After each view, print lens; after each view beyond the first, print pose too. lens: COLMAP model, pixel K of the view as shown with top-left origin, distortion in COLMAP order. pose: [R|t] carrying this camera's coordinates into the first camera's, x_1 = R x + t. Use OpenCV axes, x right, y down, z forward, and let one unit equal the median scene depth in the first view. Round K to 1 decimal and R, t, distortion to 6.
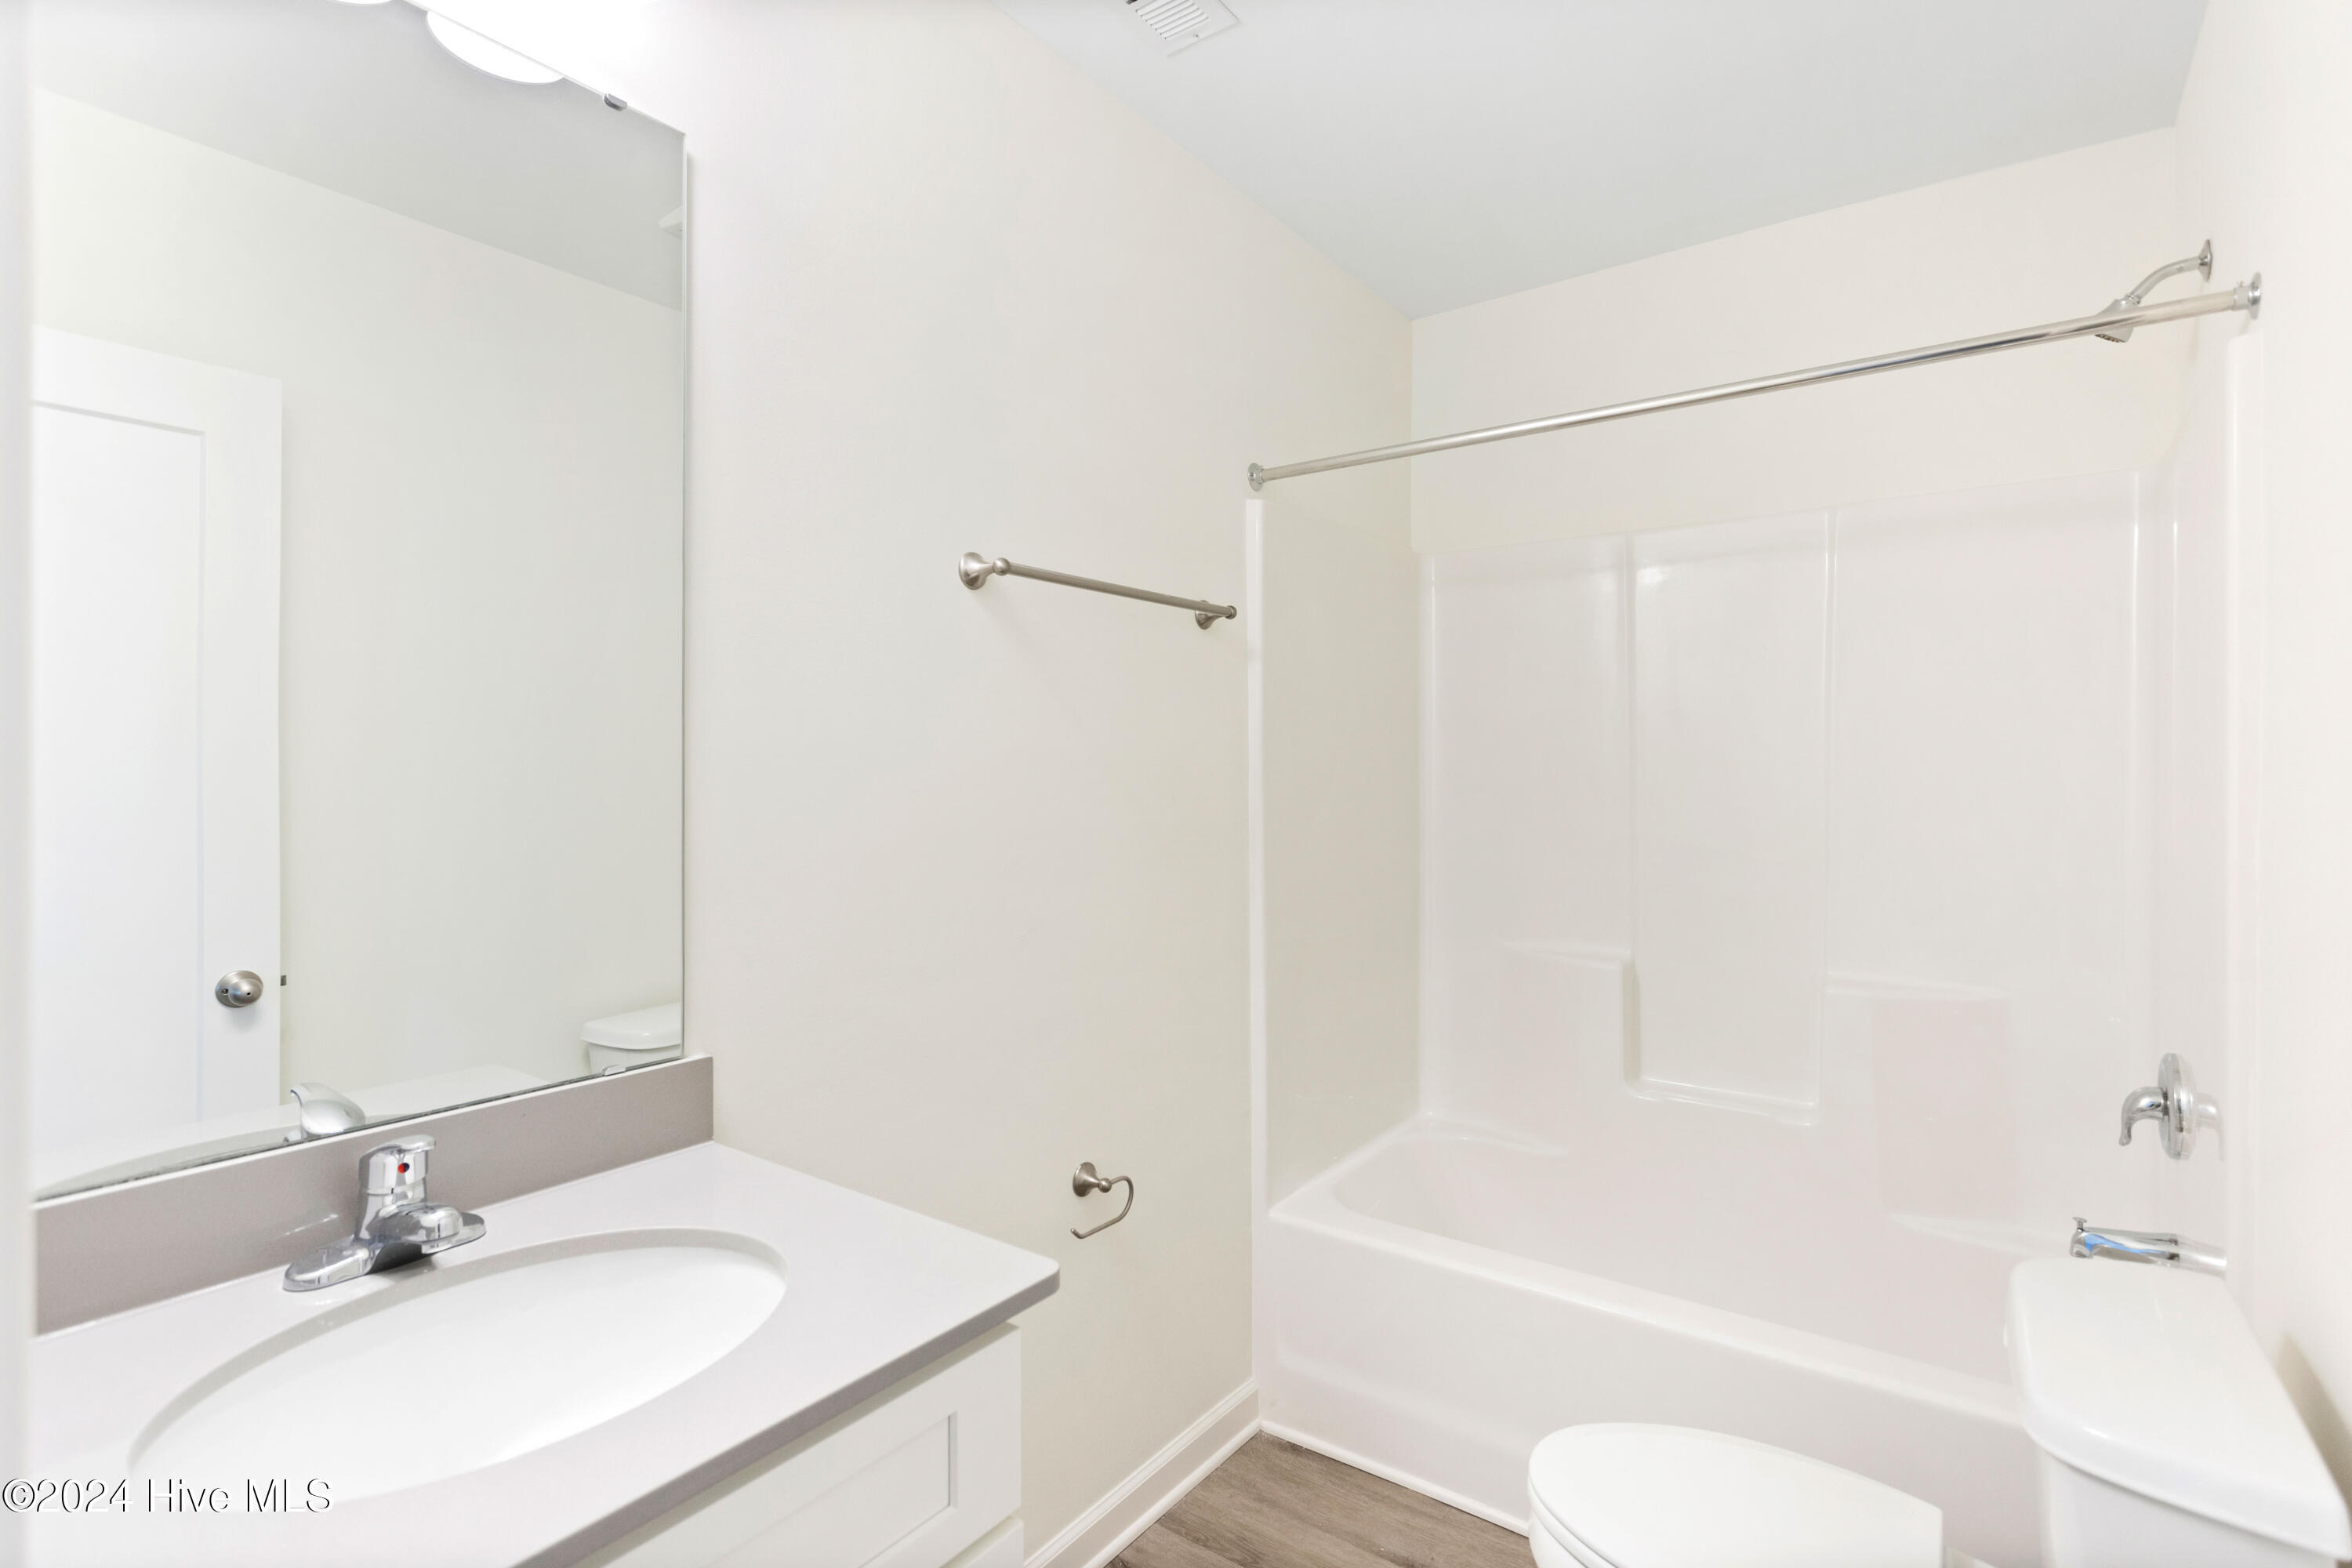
lens RADIAL K [[1121.6, 0, 1139.4], [0, 1121.6, 773.1], [0, 0, 1]] dist [0.000401, 0.000520]
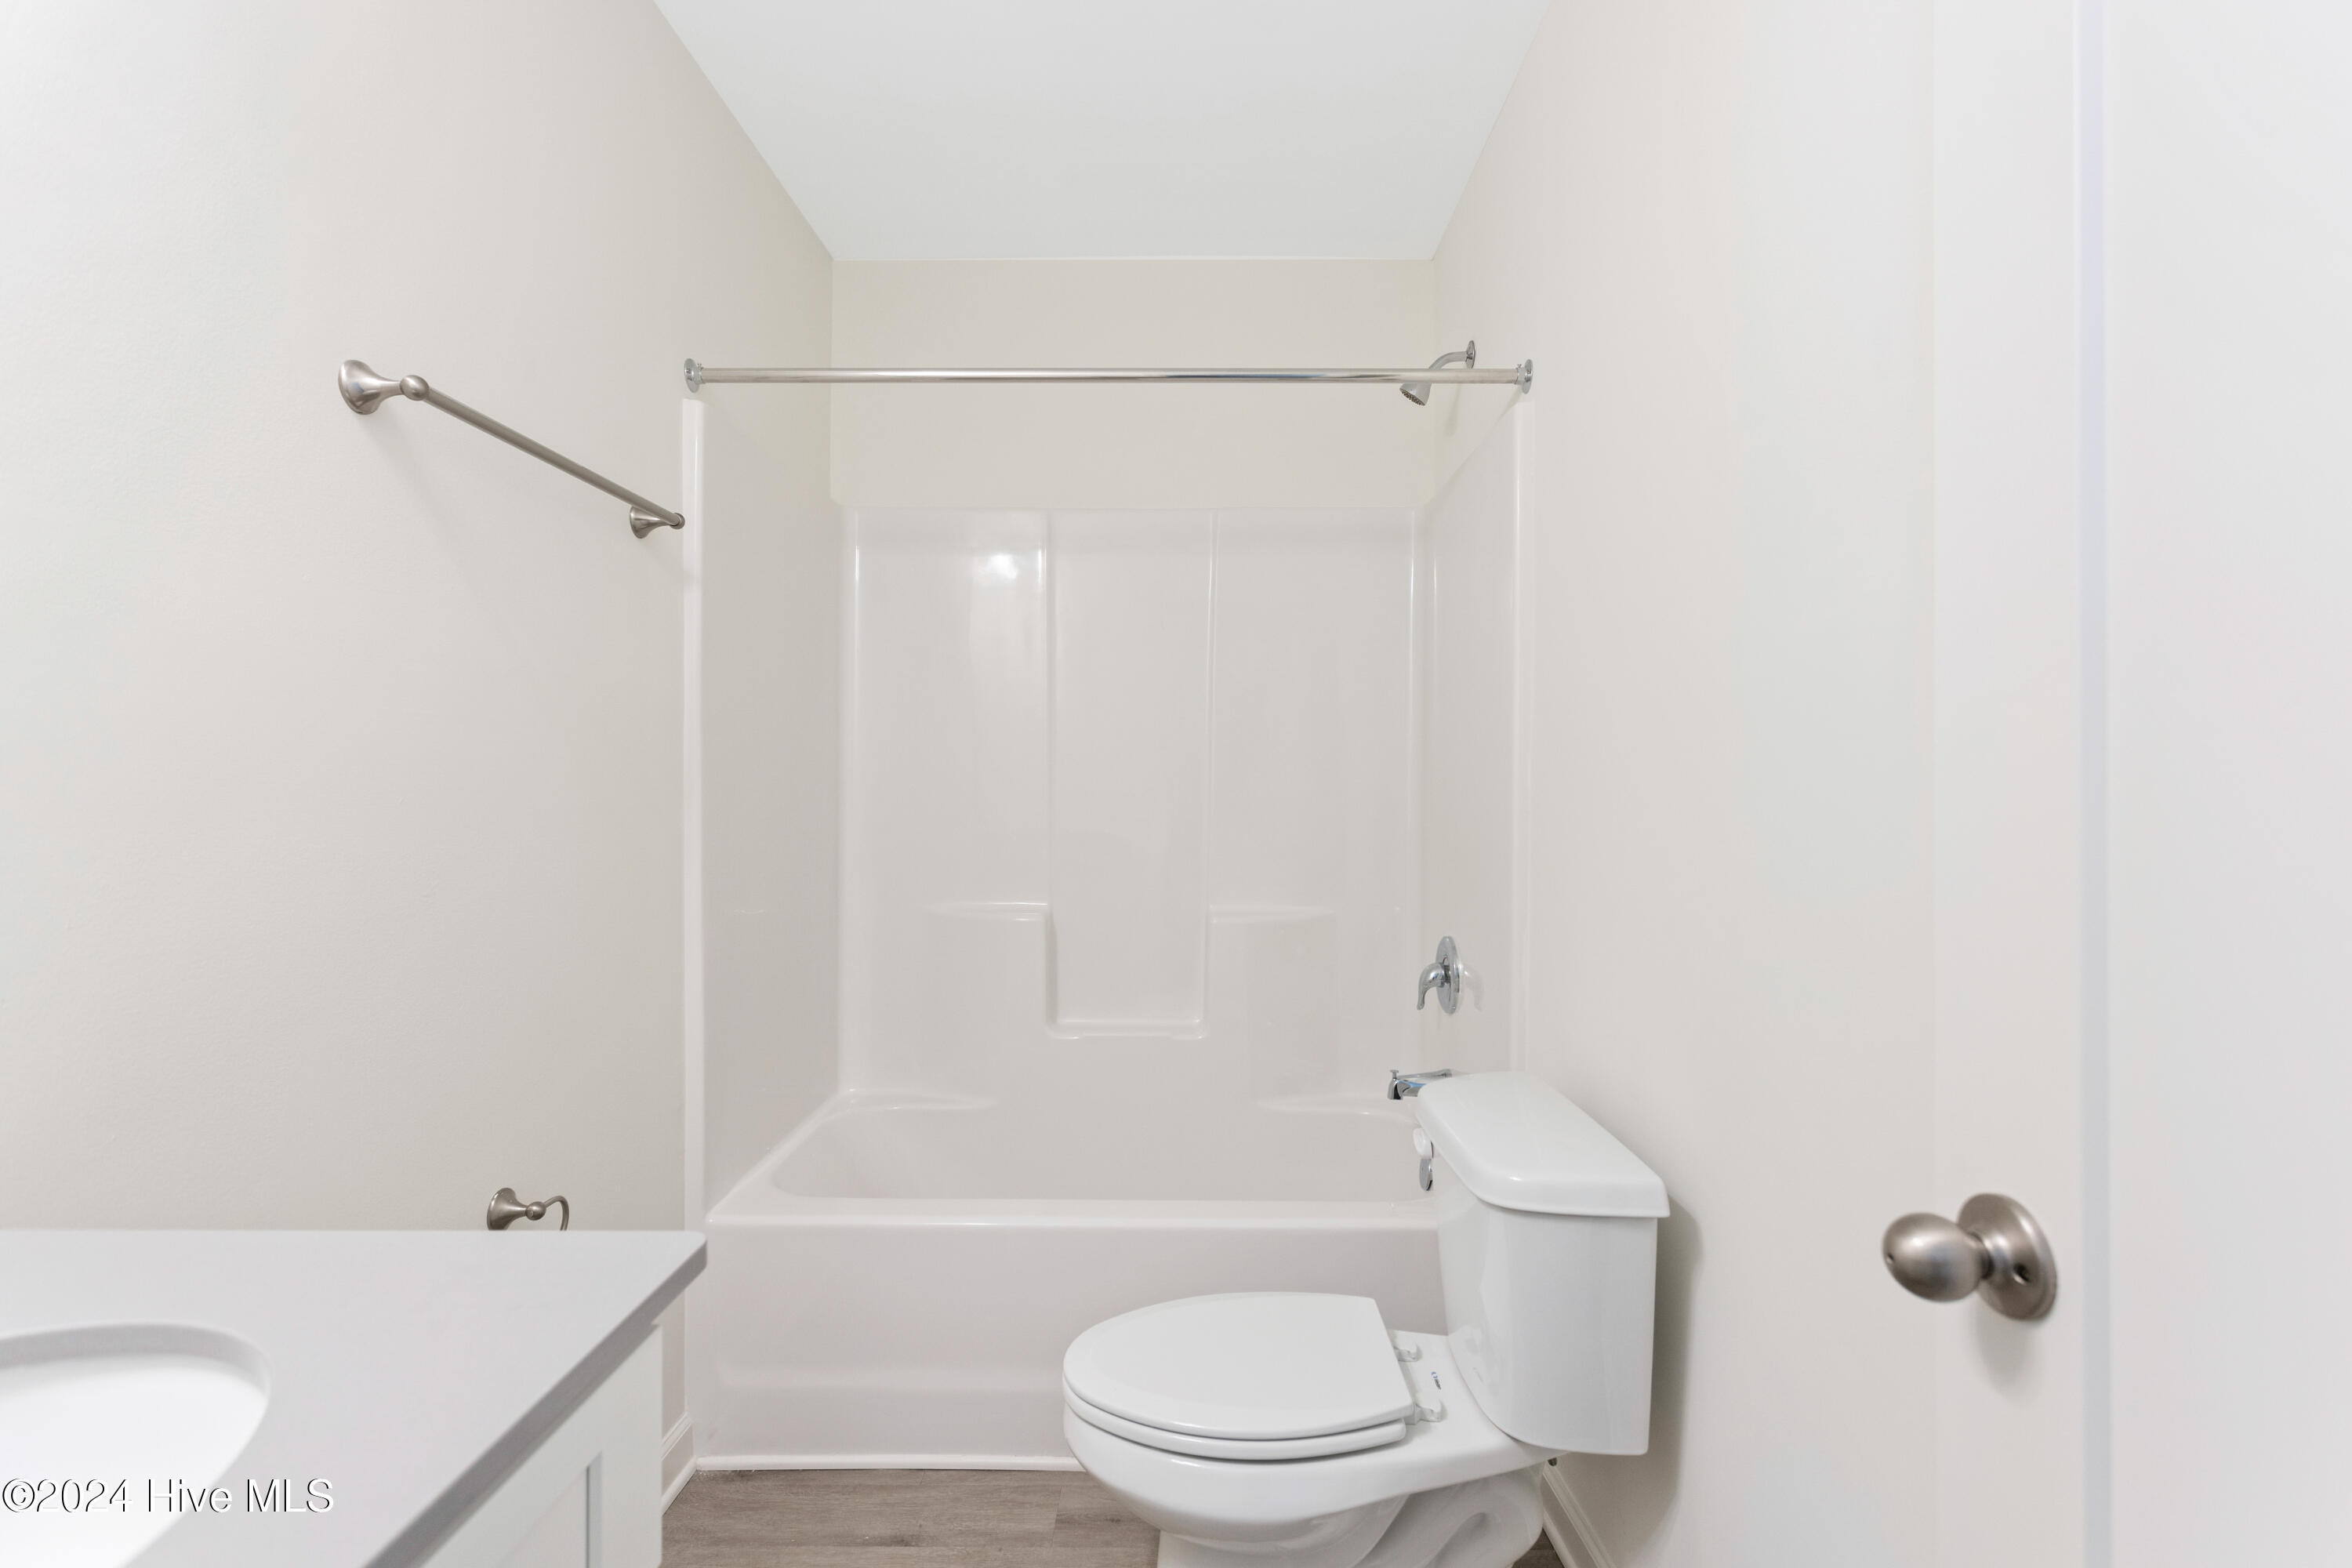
lens RADIAL K [[1127.2, 0, 1176.0], [0, 1127.2, 784.0], [0, 0, 1]] dist [-0.000158, 0.011442]
pose [[0.806162, 0.005397, 0.591670, -0.130116], [-0.006647, 0.999978, -0.000063, 0.059536], [-0.591657, -0.003882, 0.806180, 0.087112]]
